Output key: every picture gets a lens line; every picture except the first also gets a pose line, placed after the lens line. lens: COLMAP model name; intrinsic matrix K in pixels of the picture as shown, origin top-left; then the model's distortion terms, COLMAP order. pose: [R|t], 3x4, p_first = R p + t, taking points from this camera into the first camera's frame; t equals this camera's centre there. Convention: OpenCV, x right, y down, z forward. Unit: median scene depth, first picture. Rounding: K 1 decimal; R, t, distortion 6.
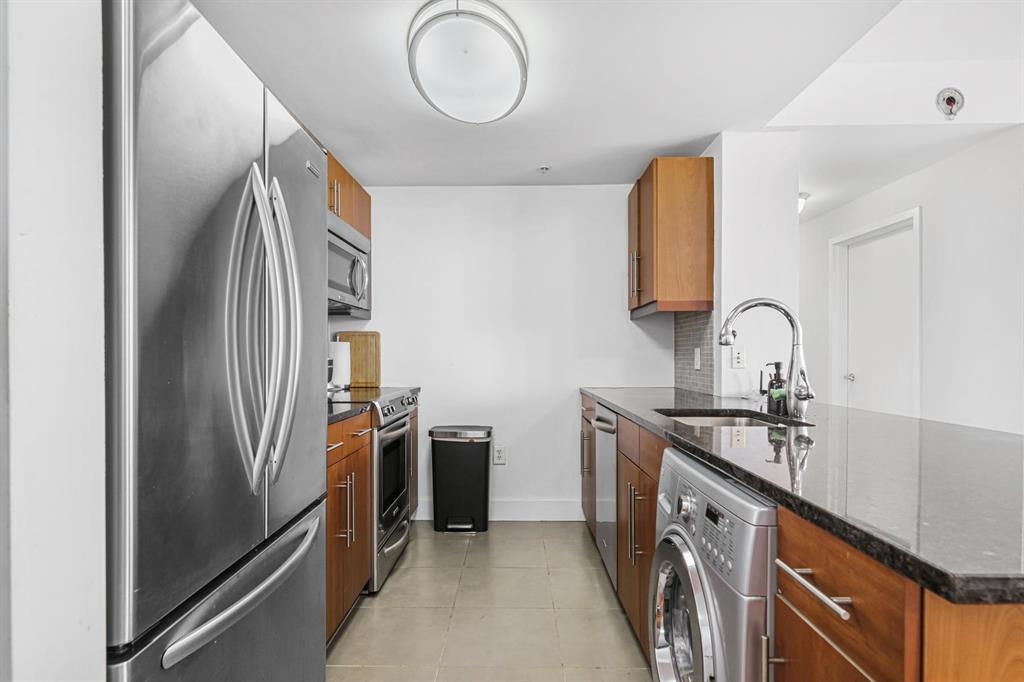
lens RADIAL K [[529.1, 0, 508.8], [0, 529.1, 354.5], [0, 0, 1]] dist [0.001854, 0.000035]
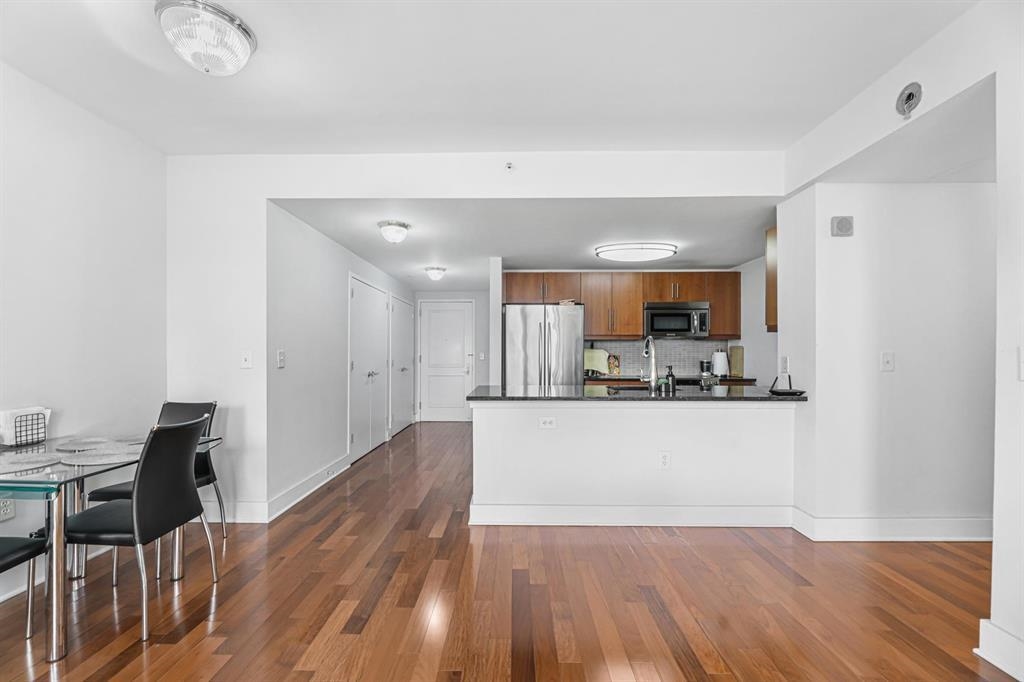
lens RADIAL K [[419.6, 0, 508.1], [0, 419.6, 354.9], [0, 0, 1]] dist [0.000844, -0.000383]
pose [[0.004136, 0.004047, -0.999983, 1.548896], [-0.002459, 0.999989, 0.004037, -0.023414], [0.999988, 0.002443, 0.004146, 0.282006]]
